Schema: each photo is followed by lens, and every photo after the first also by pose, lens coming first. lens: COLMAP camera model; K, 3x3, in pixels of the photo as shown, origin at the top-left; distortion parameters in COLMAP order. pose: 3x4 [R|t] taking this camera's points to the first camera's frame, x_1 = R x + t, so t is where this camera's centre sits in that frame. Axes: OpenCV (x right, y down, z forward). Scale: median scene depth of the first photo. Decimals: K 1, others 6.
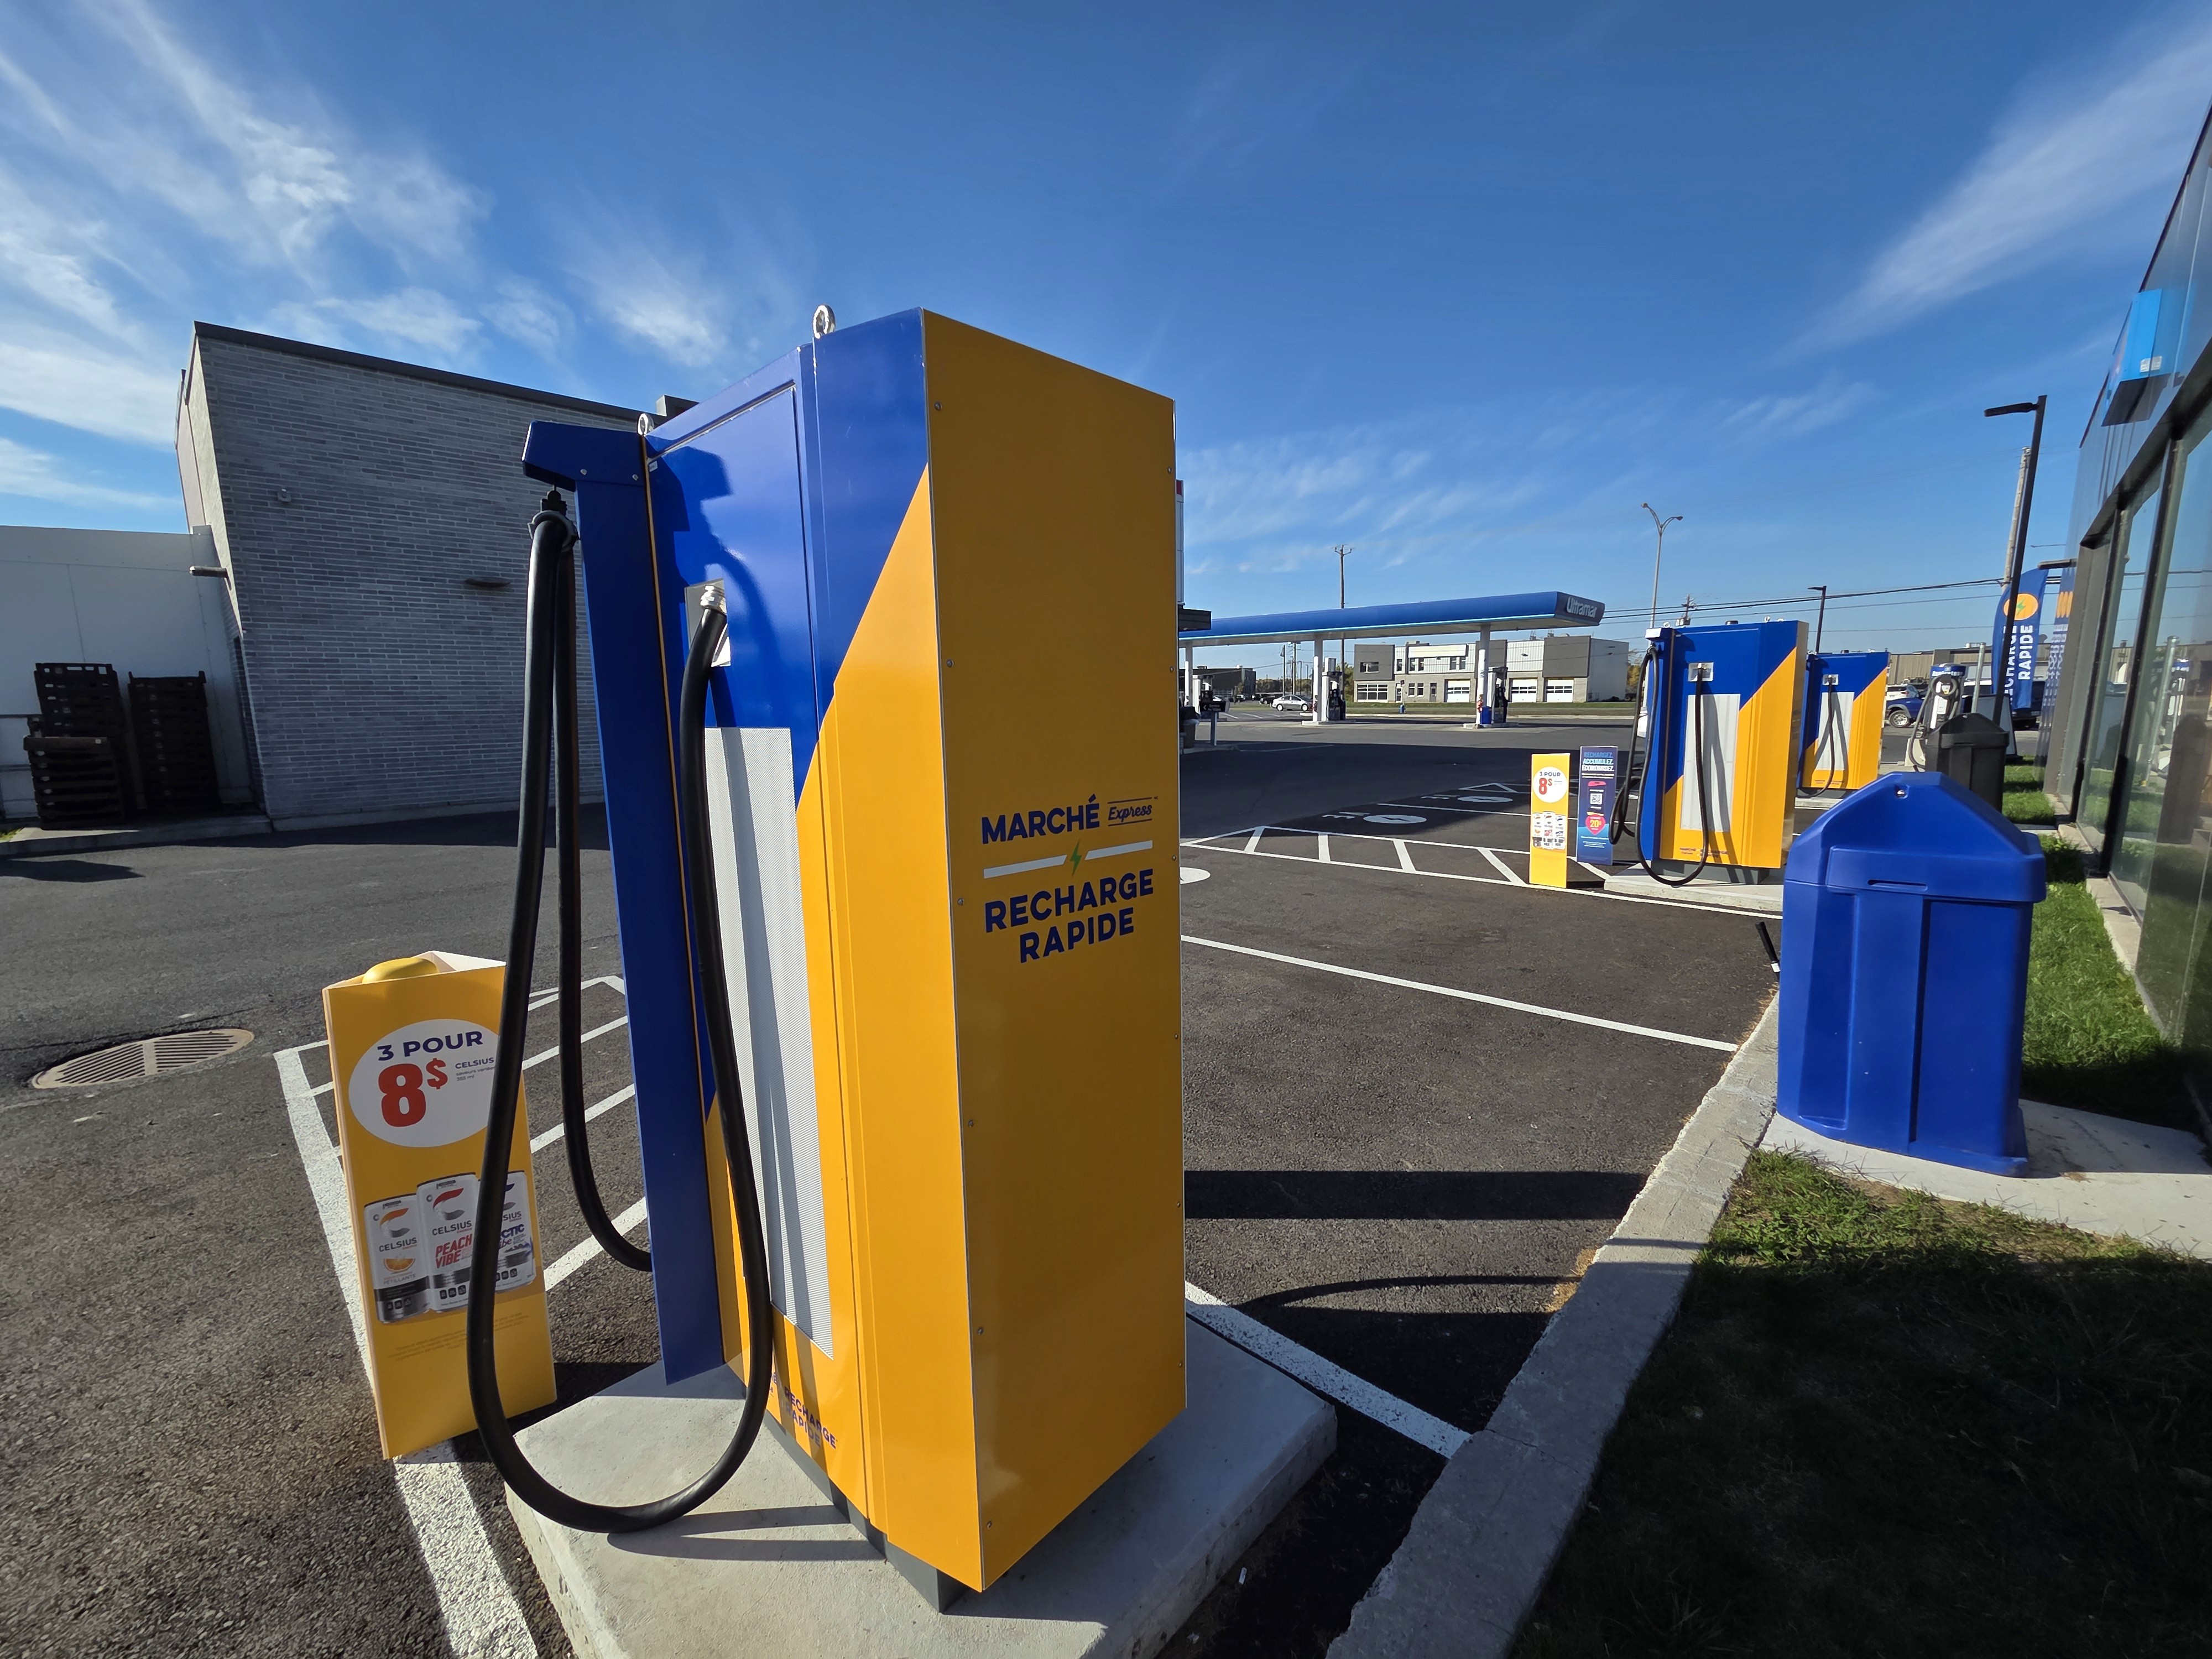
lens RADIAL K [[911.0, 0, 1140.0], [0, 911.0, 831.9], [0, 0, 1]] dist [0.009068, -0.000045]
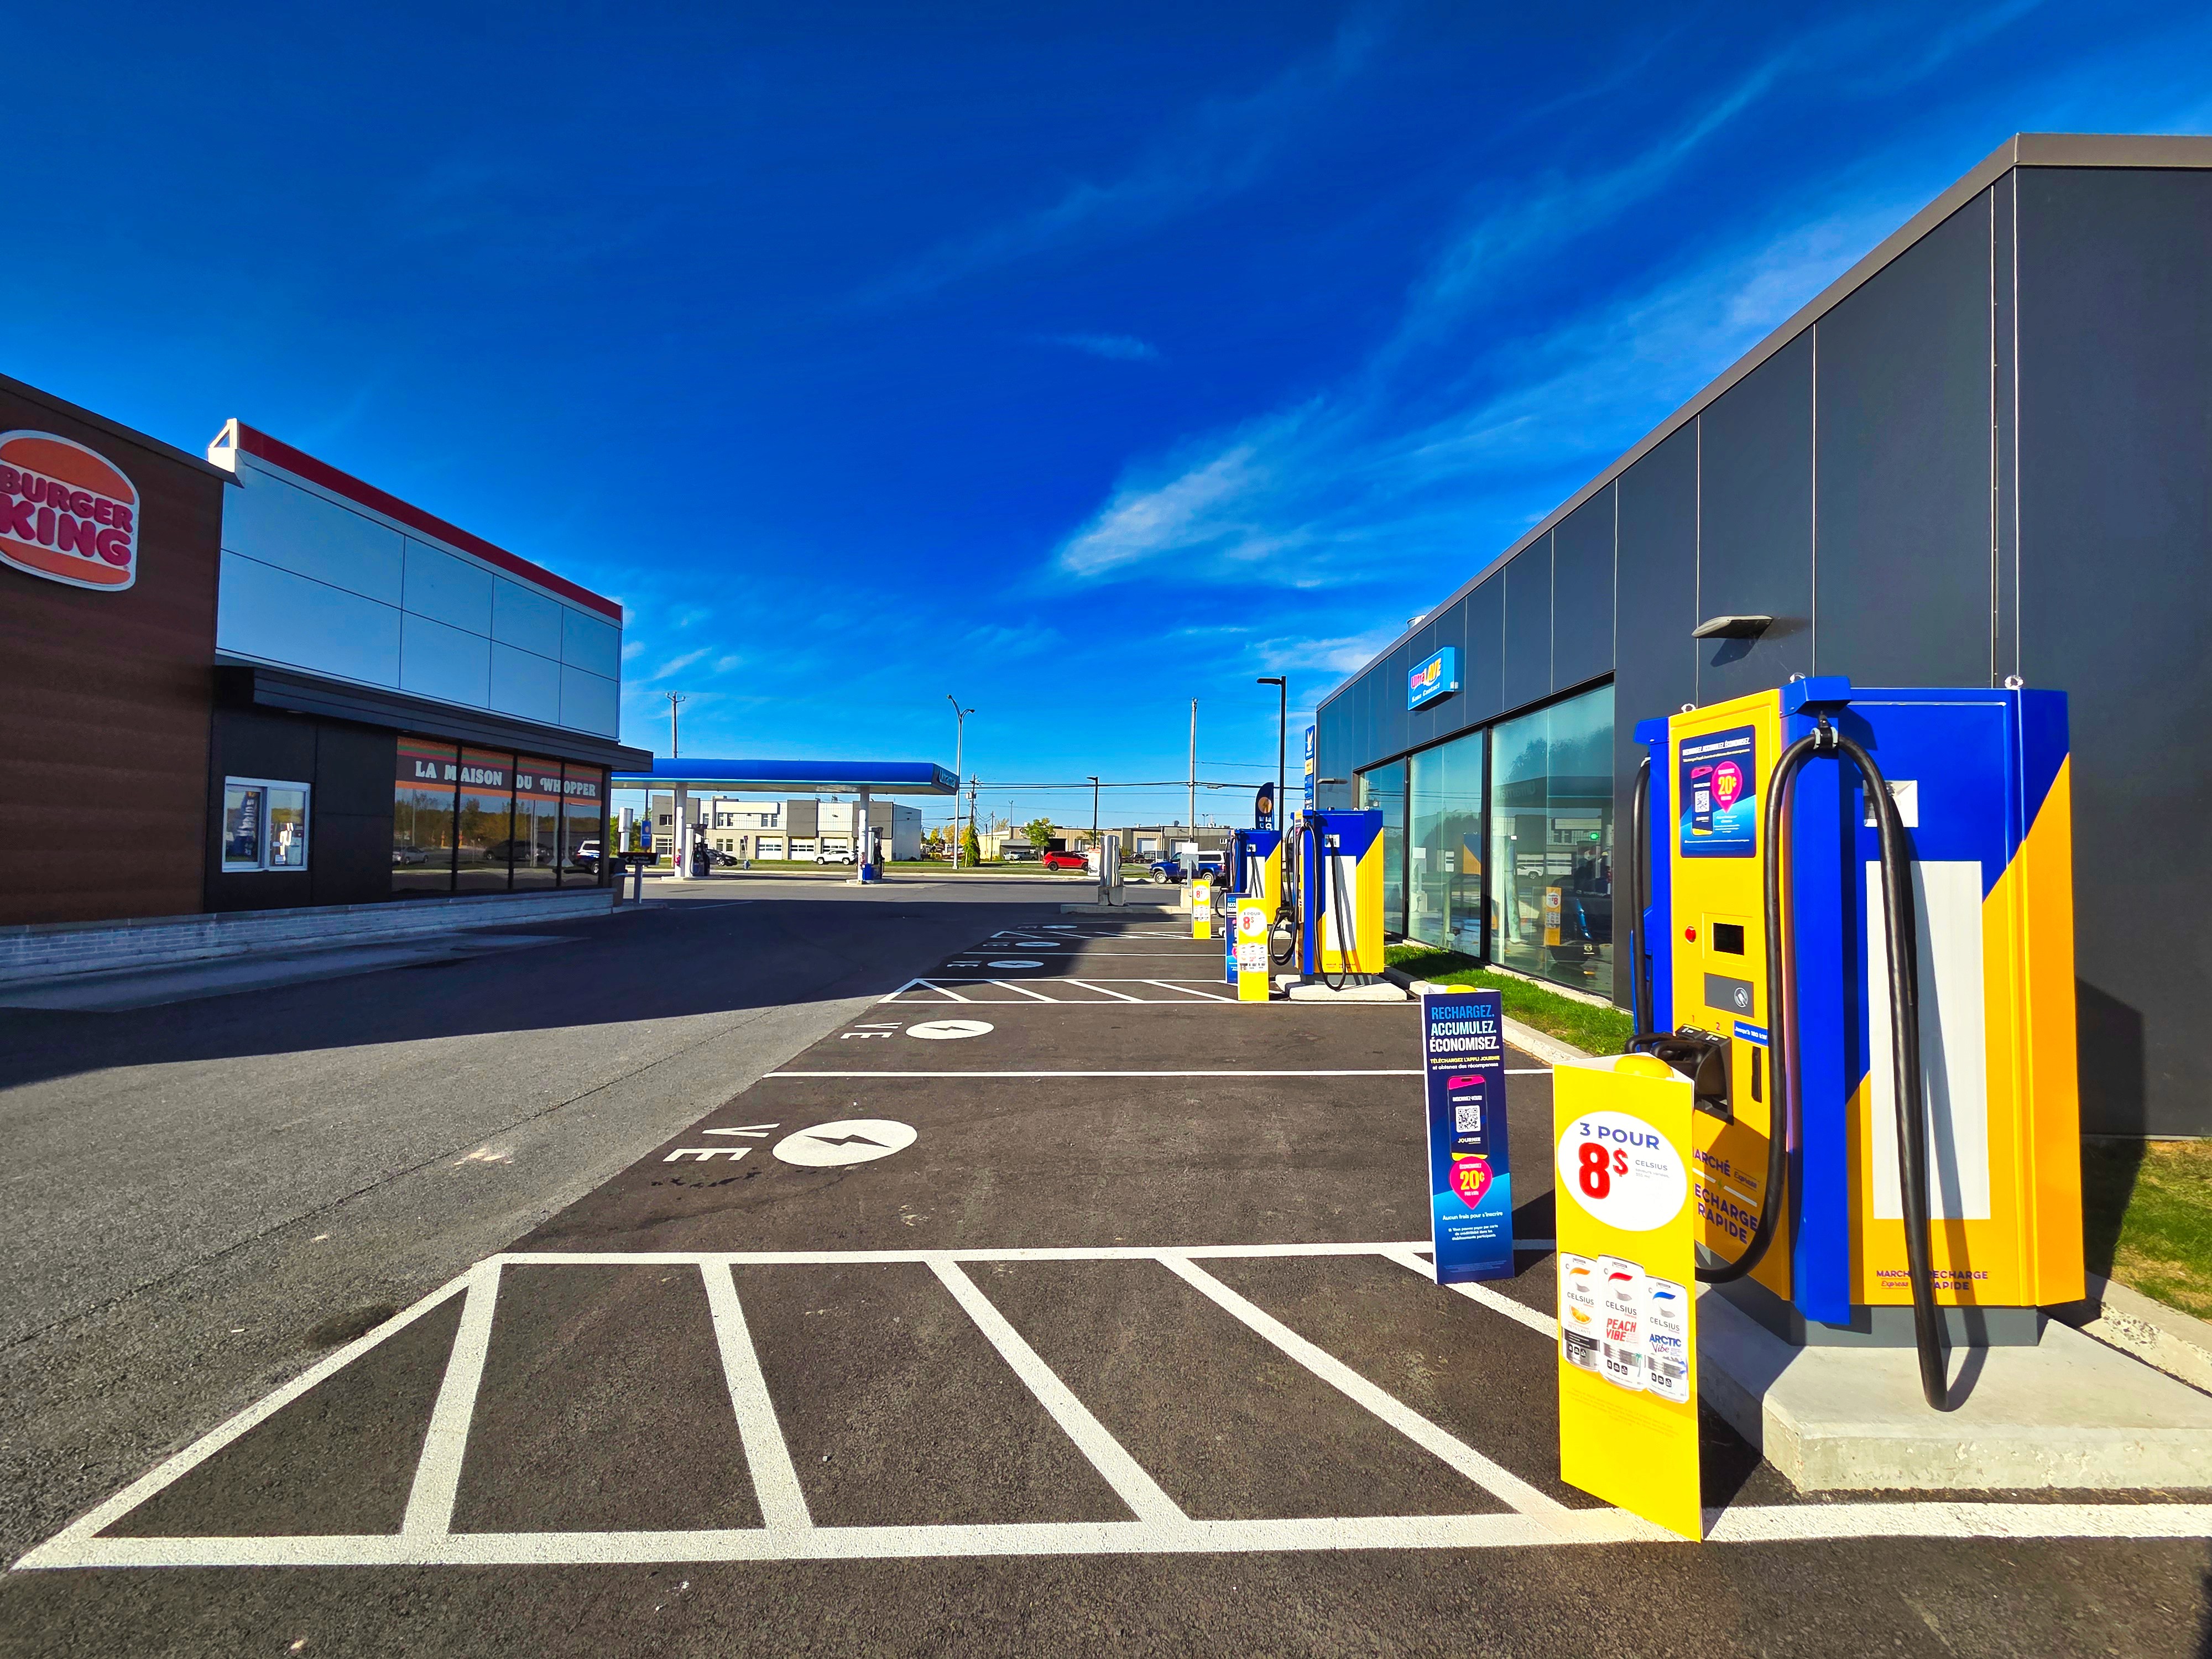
lens RADIAL K [[911.0, 0, 1140.0], [0, 911.0, 831.9], [0, 0, 1]] dist [0.009068, -0.000045]
pose [[0.730716, 0.037635, 0.681643, -0.105326], [0.079689, 0.986951, -0.139918, -0.001674], [-0.678014, 0.156560, 0.718182, 0.027952]]
